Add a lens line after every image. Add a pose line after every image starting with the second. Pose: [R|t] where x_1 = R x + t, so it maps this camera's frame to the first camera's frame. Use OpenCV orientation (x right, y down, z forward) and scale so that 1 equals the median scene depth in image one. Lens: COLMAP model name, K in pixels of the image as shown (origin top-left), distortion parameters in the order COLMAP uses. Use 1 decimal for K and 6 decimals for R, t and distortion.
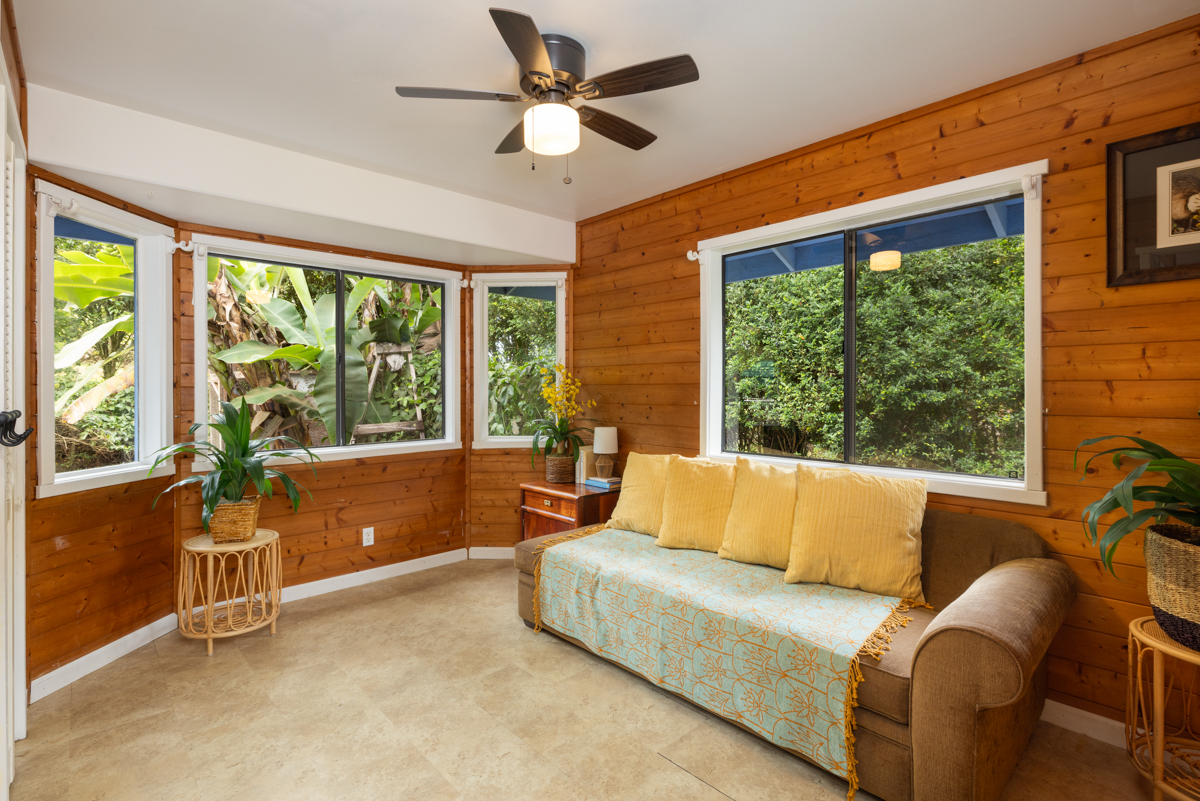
lens RADIAL K [[622.3, 0, 592.6], [0, 622.3, 381.1], [0, 0, 1]] dist [-0.001724, -0.000398]
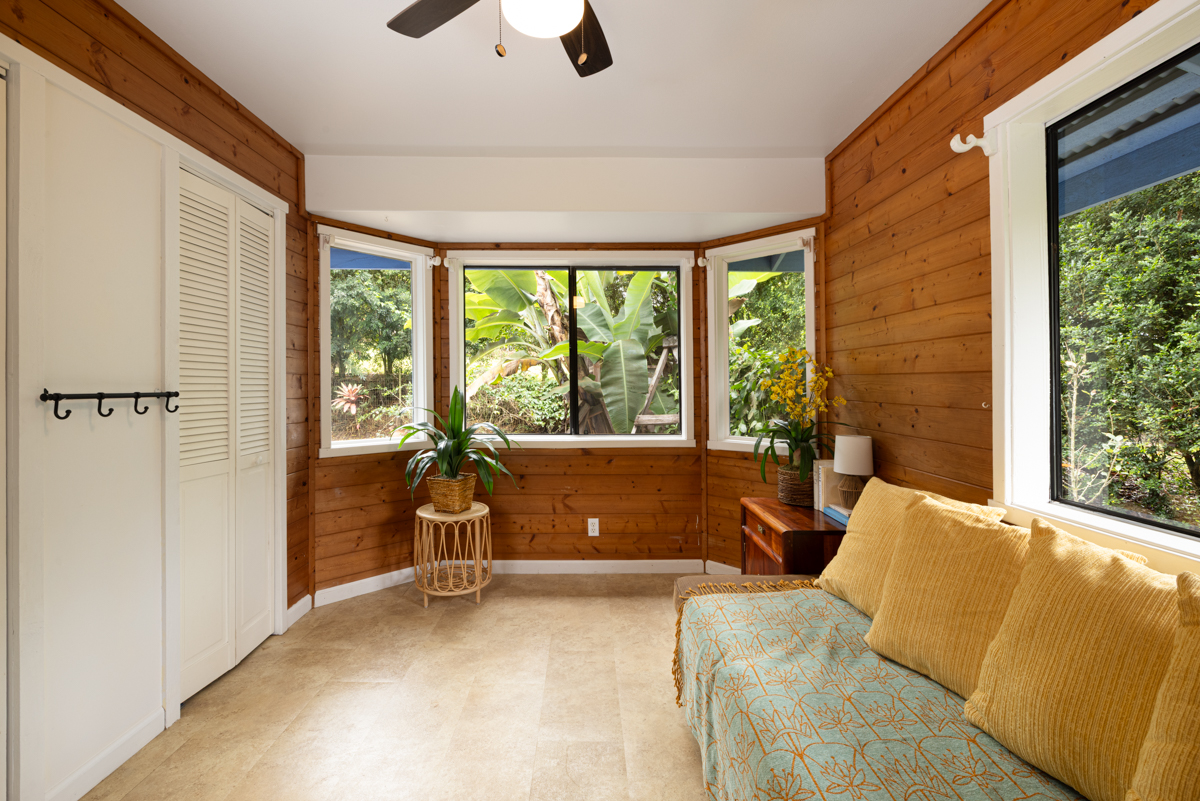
lens RADIAL K [[517.7, 0, 600.4], [0, 517.7, 373.0], [0, 0, 1]] dist [0.000330, 0.000053]
pose [[0.721870, -0.007788, -0.691985, 0.225415], [0.001111, 0.999948, -0.010095, 0.009563], [0.692028, 0.006519, 0.721841, 0.399757]]
